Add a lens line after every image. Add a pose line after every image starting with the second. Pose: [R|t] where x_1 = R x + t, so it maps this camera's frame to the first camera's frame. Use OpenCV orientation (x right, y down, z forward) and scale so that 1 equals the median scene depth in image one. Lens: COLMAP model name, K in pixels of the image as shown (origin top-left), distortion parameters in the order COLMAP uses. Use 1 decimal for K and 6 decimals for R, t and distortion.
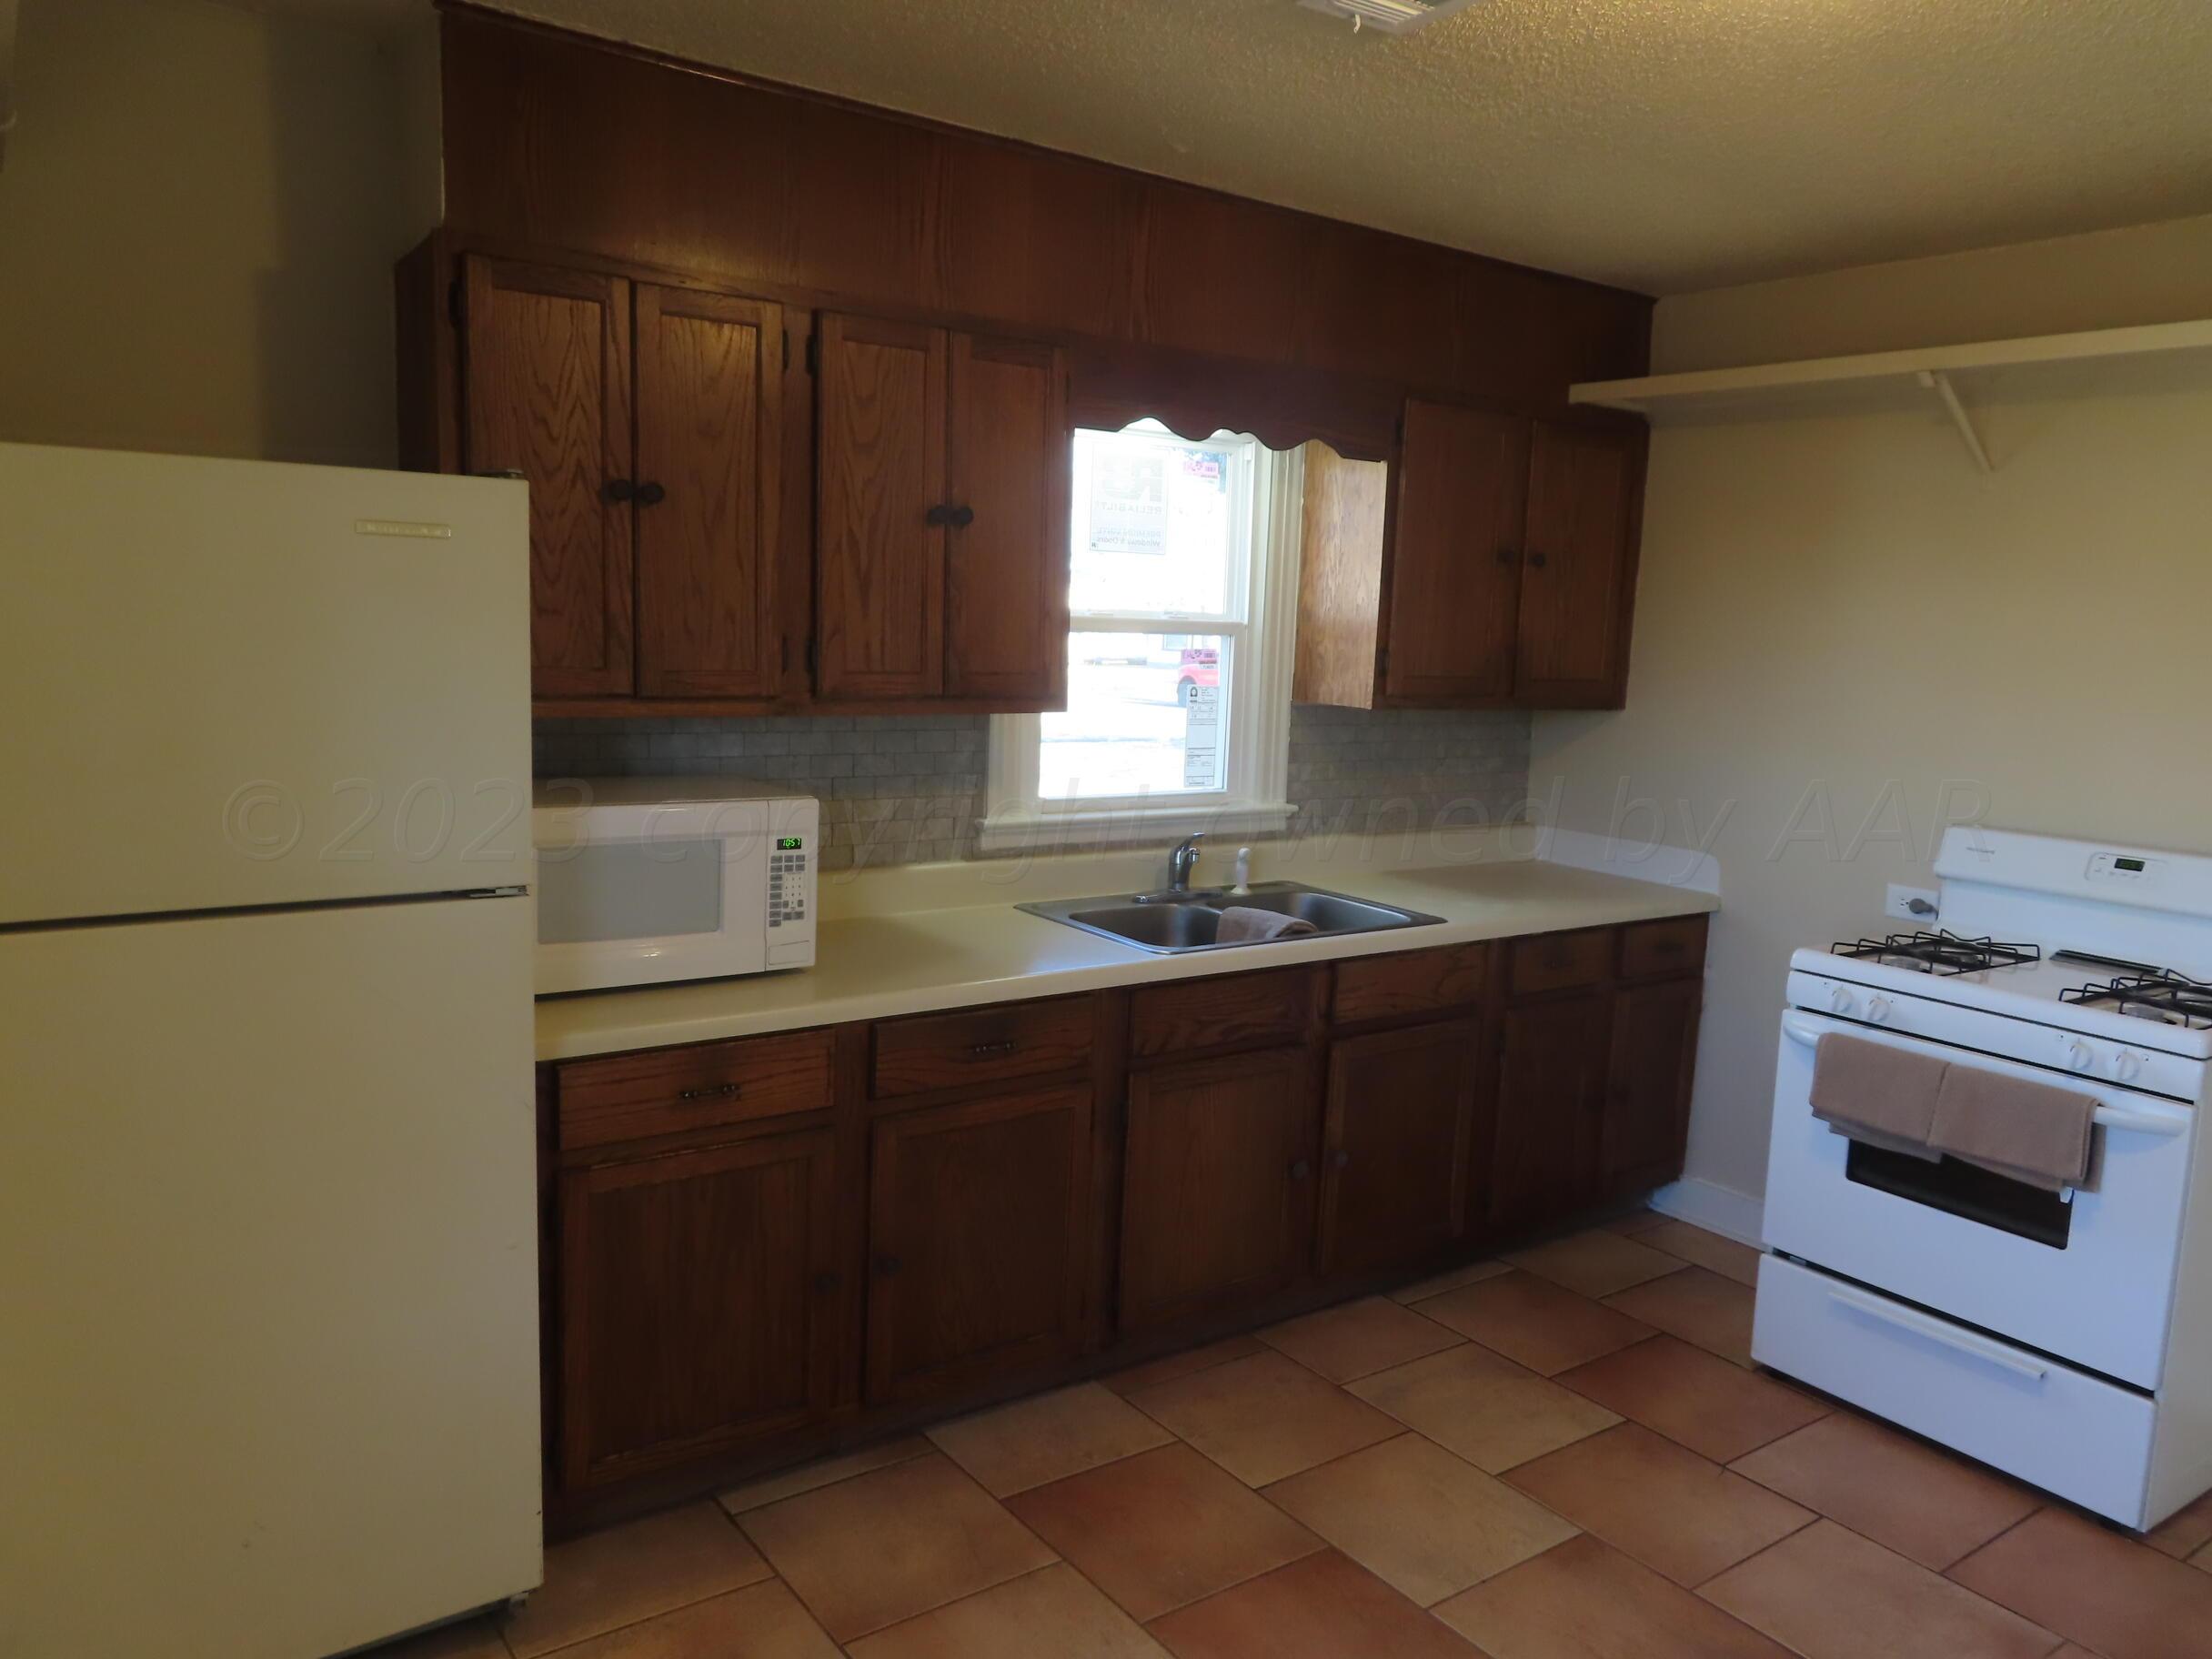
lens RADIAL K [[1596.9, 0, 1111.9], [0, 1596.9, 814.4], [0, 0, 1]] dist [0.001541, 0.001113]
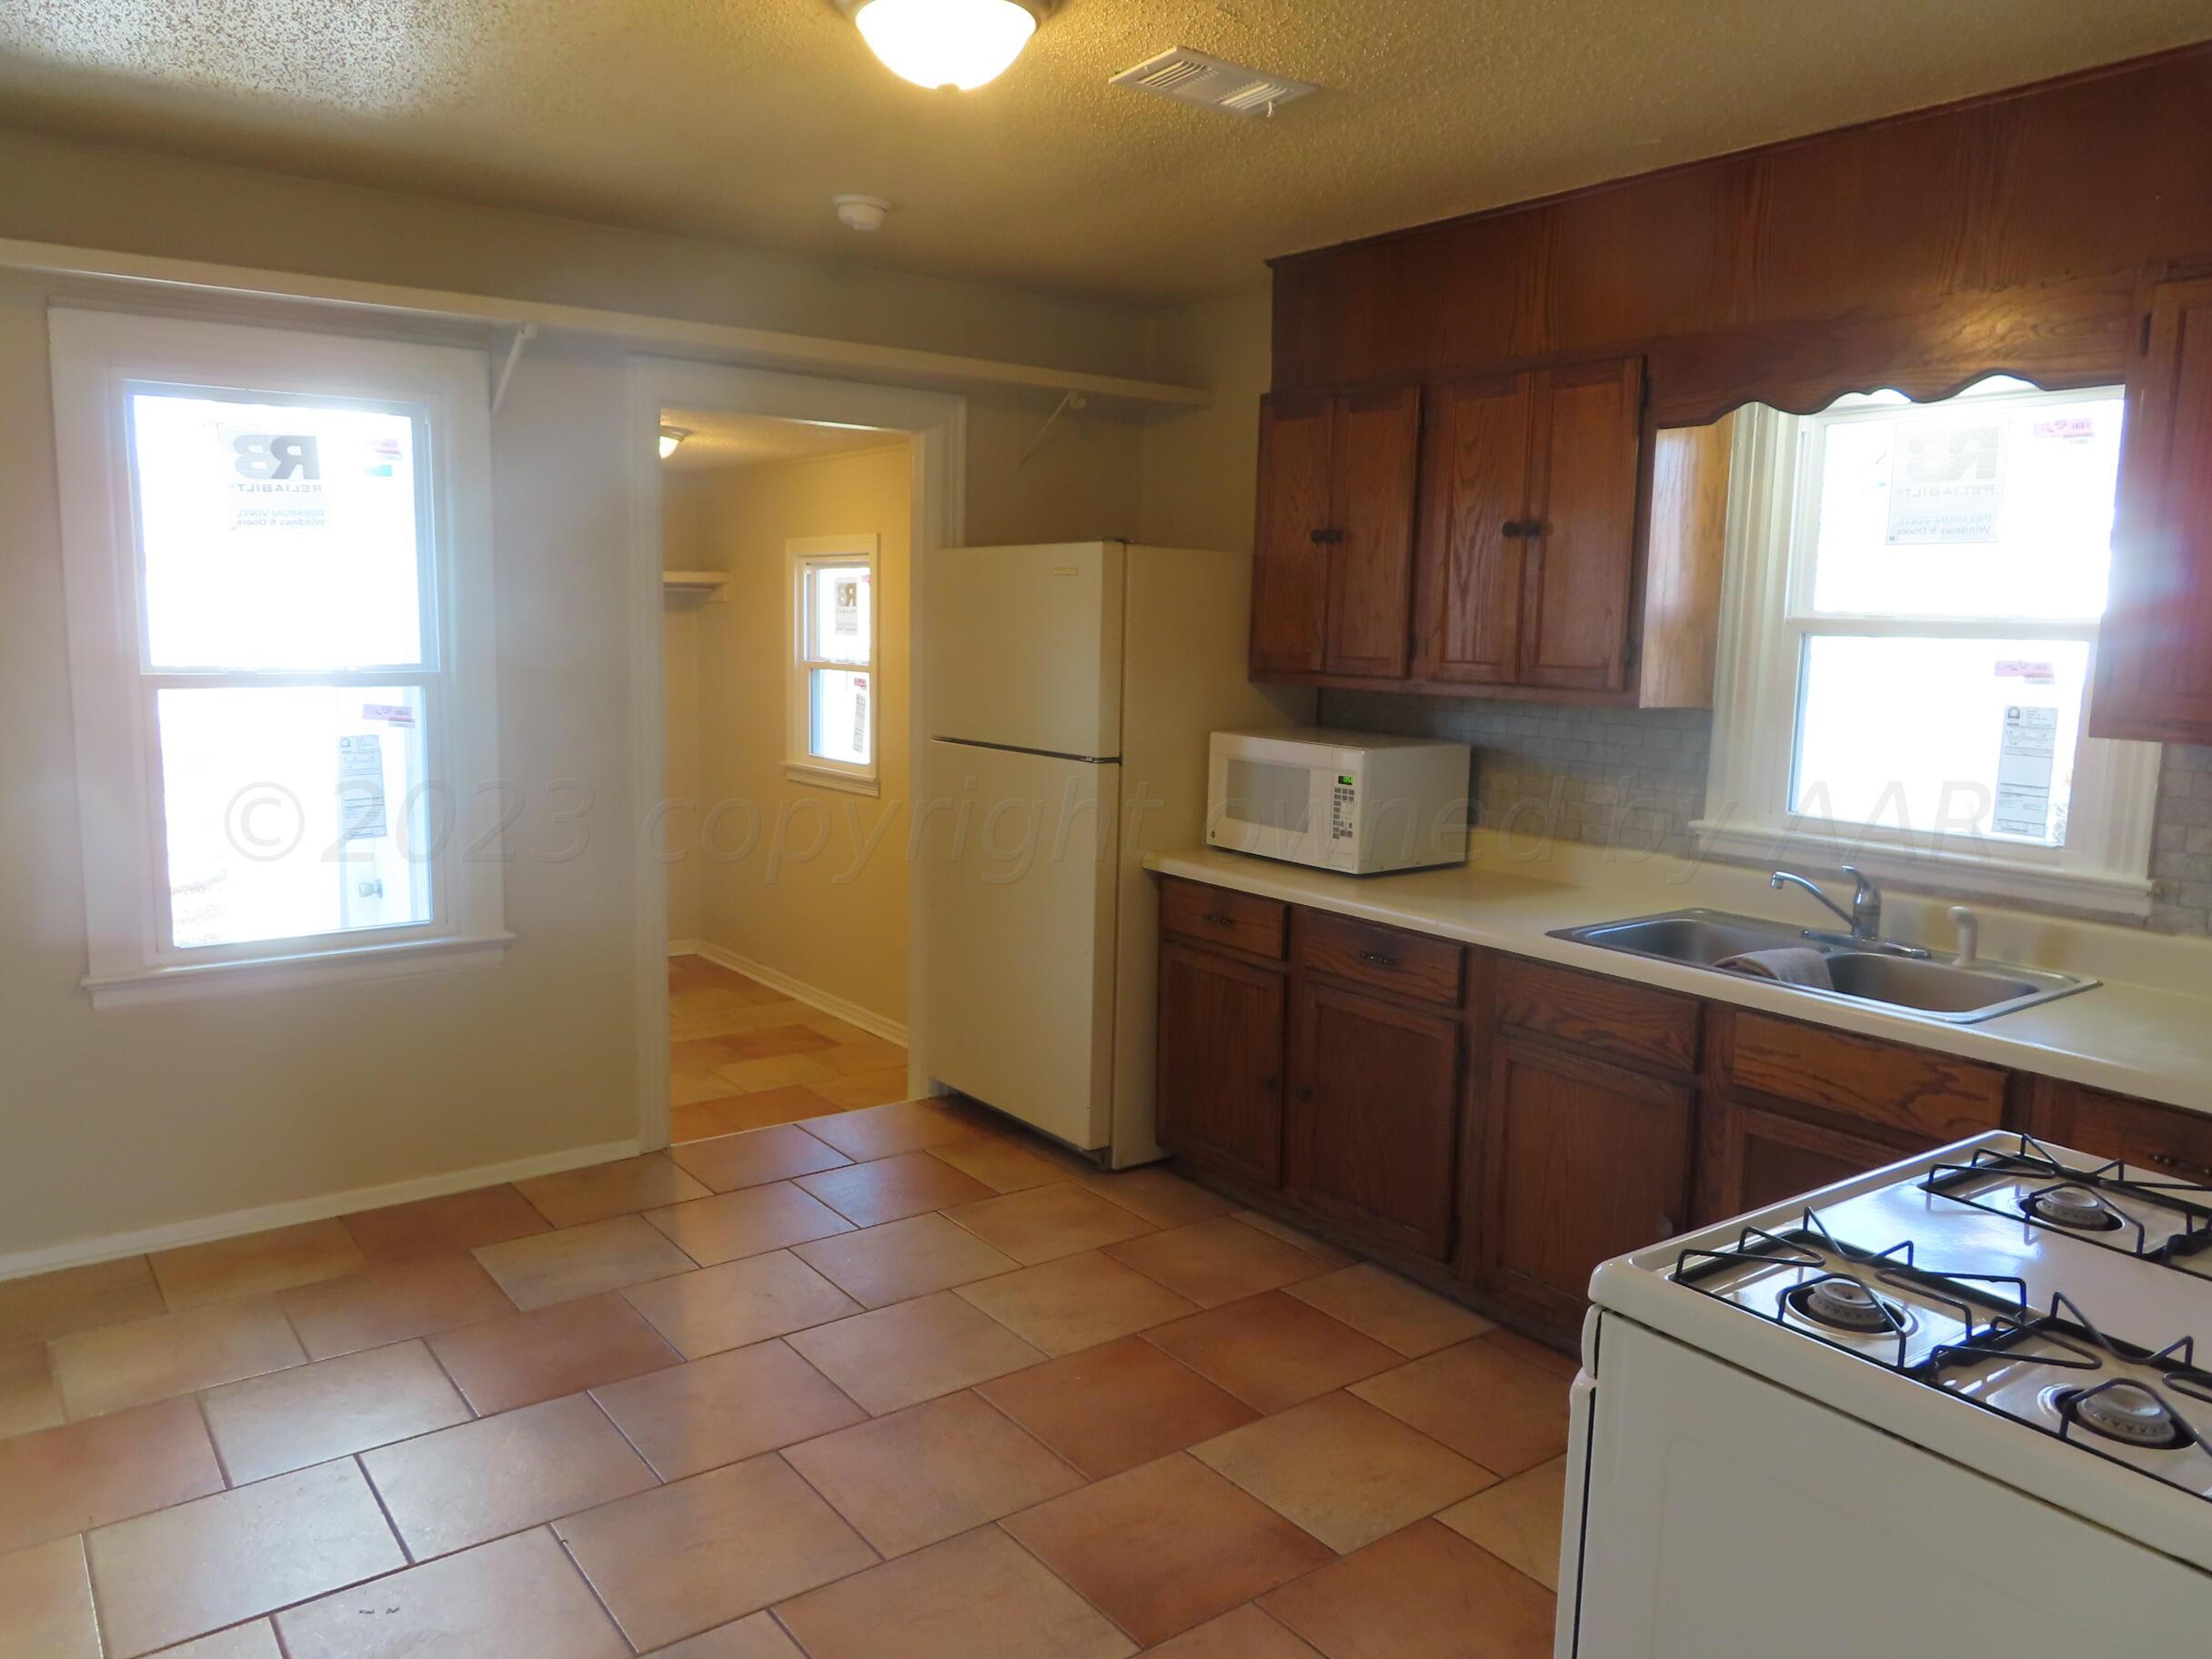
lens RADIAL K [[1596.9, 0, 1111.9], [0, 1596.9, 814.4], [0, 0, 1]] dist [0.001541, 0.001113]
pose [[0.017747, 0.084912, -0.996230, 1.039613], [-0.149744, 0.985375, 0.081319, -0.030562], [0.988566, 0.147736, 0.030202, 0.677256]]
